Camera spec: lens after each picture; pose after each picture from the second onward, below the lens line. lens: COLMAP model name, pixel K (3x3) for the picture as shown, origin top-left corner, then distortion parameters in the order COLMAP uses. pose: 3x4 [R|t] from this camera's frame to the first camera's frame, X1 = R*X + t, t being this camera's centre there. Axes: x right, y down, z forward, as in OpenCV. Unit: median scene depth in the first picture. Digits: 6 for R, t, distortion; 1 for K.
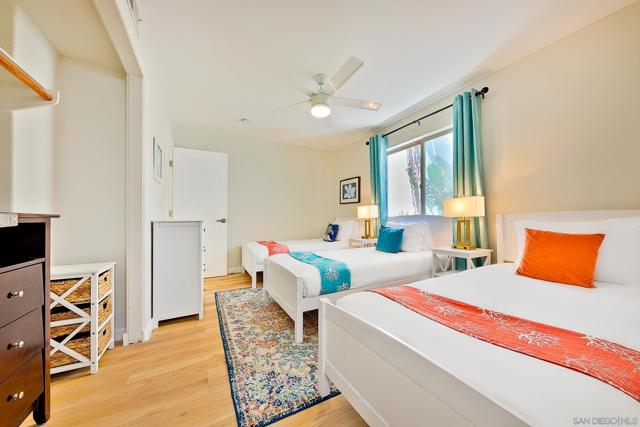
lens RADIAL K [[223.2, 0, 321.5], [0, 223.2, 216.2], [0, 0, 1]] dist [-0.001297, -0.000402]
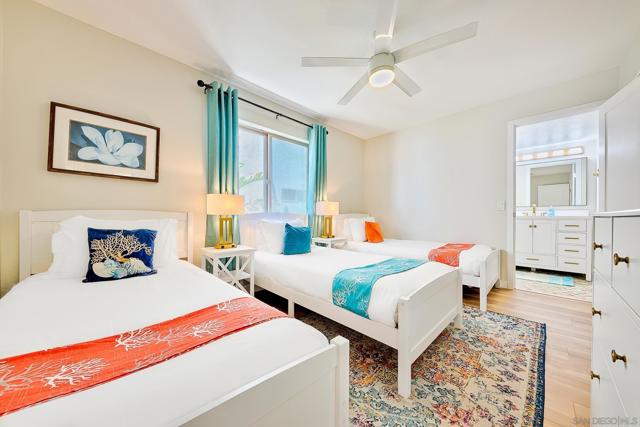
lens RADIAL K [[223.2, 0, 320.6], [0, 223.2, 215.8], [0, 0, 1]] dist [-0.001297, -0.000402]
pose [[-0.276921, 0.012200, 0.960815, -0.843749], [-0.013267, 0.999776, -0.016518, 0.033808], [-0.960801, -0.017321, -0.276697, 1.703768]]
